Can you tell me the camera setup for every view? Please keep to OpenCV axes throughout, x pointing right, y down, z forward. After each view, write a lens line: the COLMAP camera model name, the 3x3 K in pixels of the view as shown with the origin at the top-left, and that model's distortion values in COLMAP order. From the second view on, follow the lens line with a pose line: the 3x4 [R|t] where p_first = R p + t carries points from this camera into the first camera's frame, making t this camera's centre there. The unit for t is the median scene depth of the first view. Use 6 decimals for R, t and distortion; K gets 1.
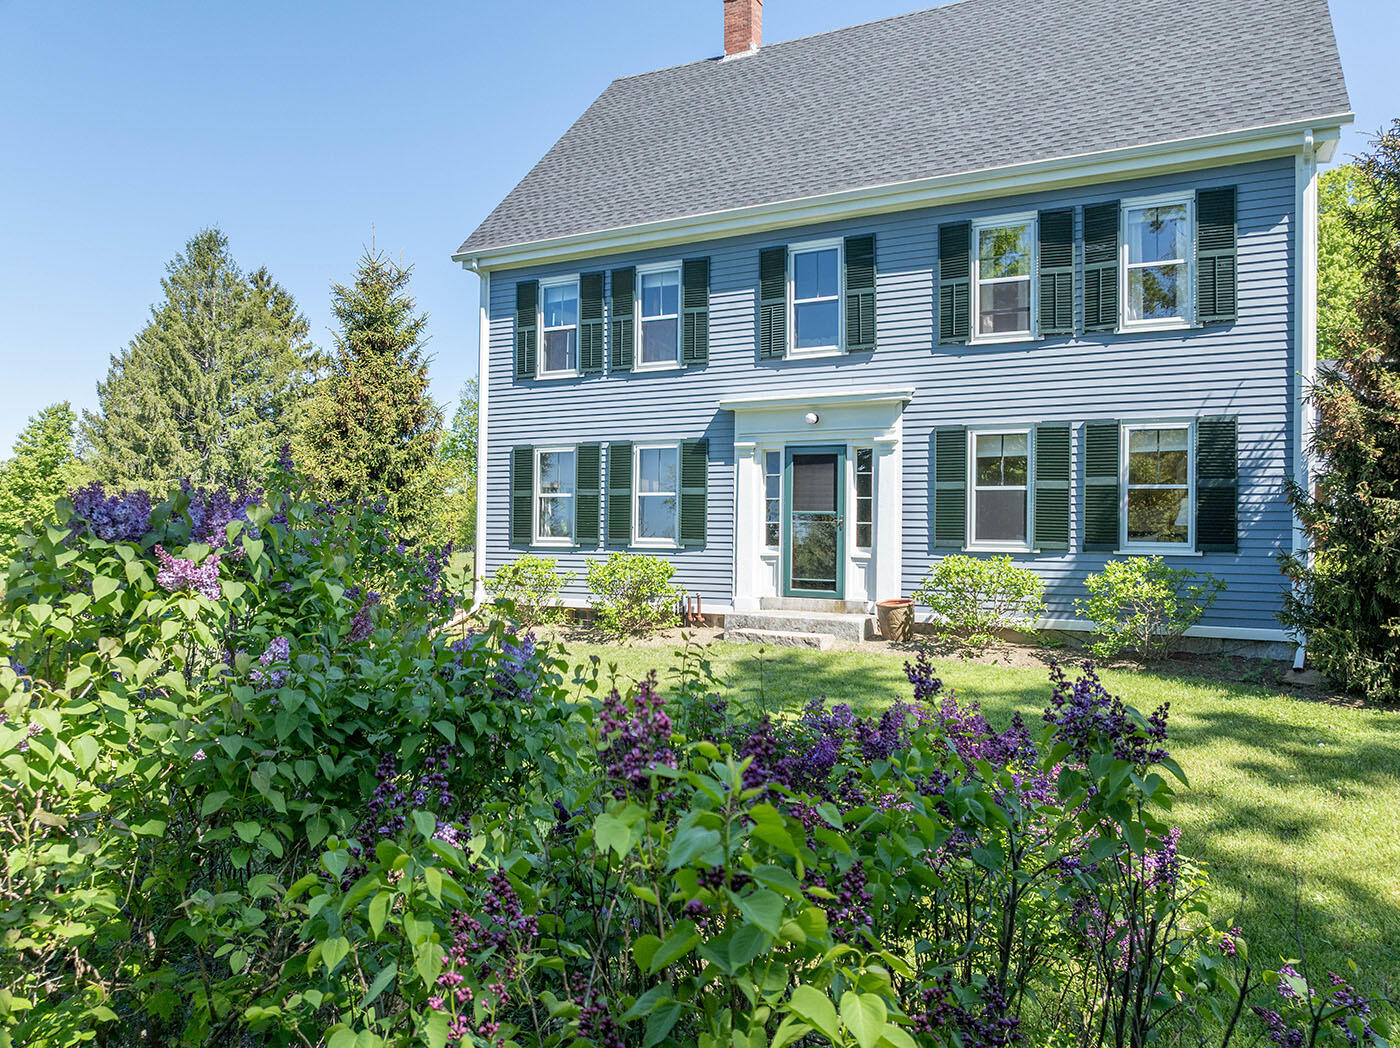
lens RADIAL K [[1022.5, 0, 692.6], [0, 1022.5, 518.1], [0, 0, 1]] dist [-0.024573, 0.013784]
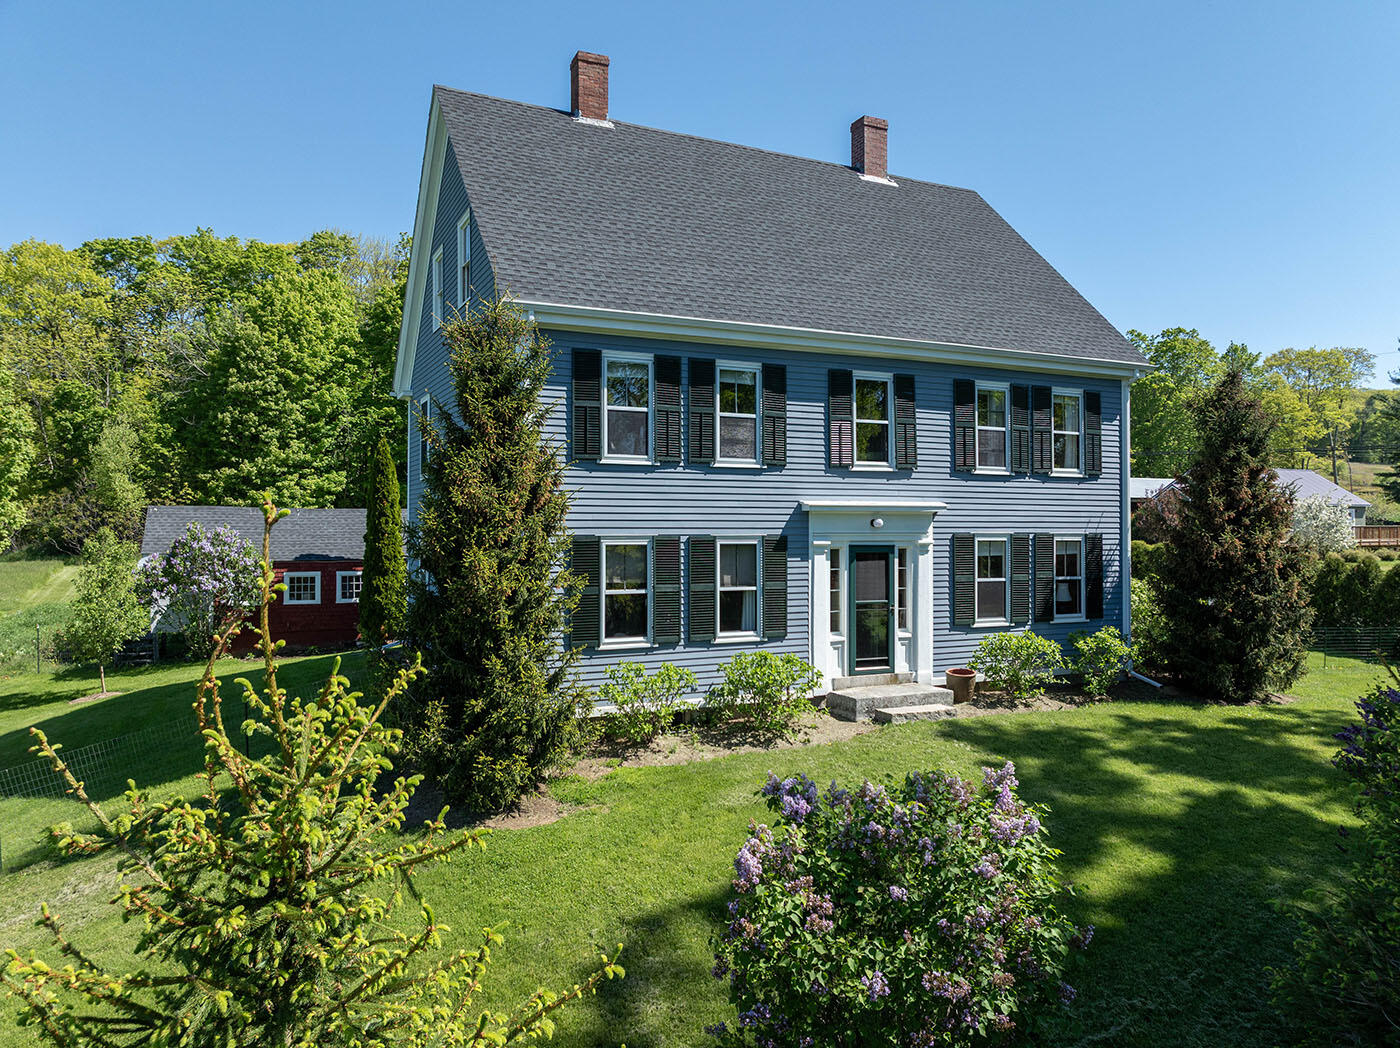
lens RADIAL K [[1022.5, 0, 694.2], [0, 1022.5, 516.2], [0, 0, 1]] dist [-0.024573, 0.013784]
pose [[0.581932, 0.002381, 0.813234, -0.950676], [-0.006594, 0.999977, 0.001790, -0.103950], [-0.813211, -0.006404, 0.581934, 0.473459]]
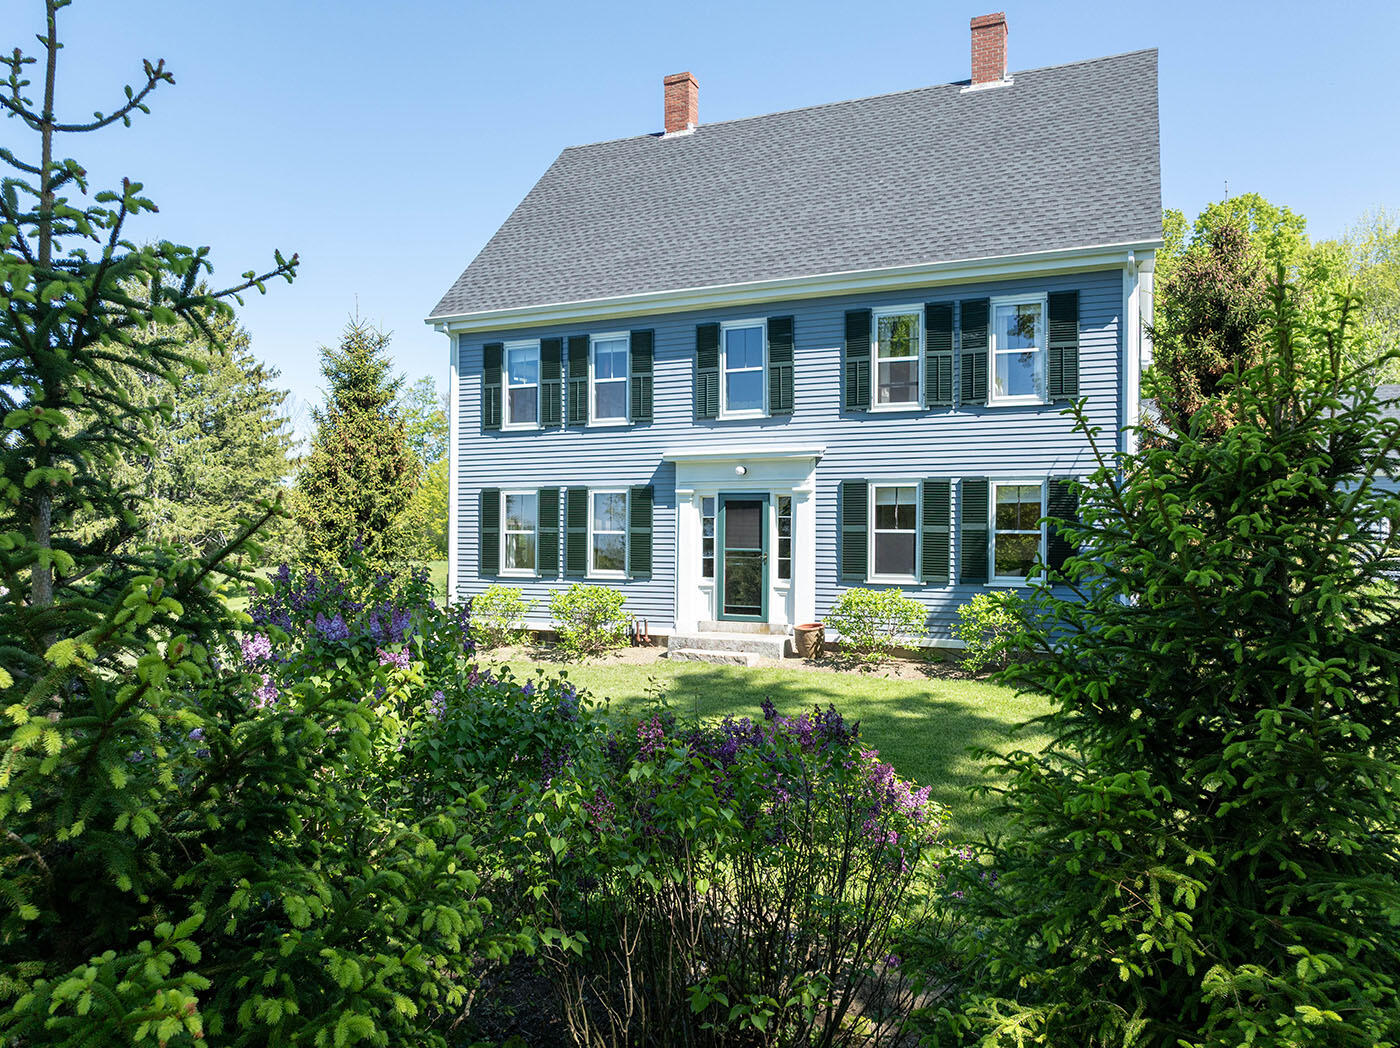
lens RADIAL K [[1022.5, 0, 699.0], [0, 1022.5, 537.0], [0, 0, 1]] dist [-0.024573, 0.013784]
pose [[0.997841, -0.004900, 0.065495, -0.009561], [0.003919, 0.999878, 0.015110, -0.037877], [-0.065561, -0.014821, 0.997738, -0.179020]]
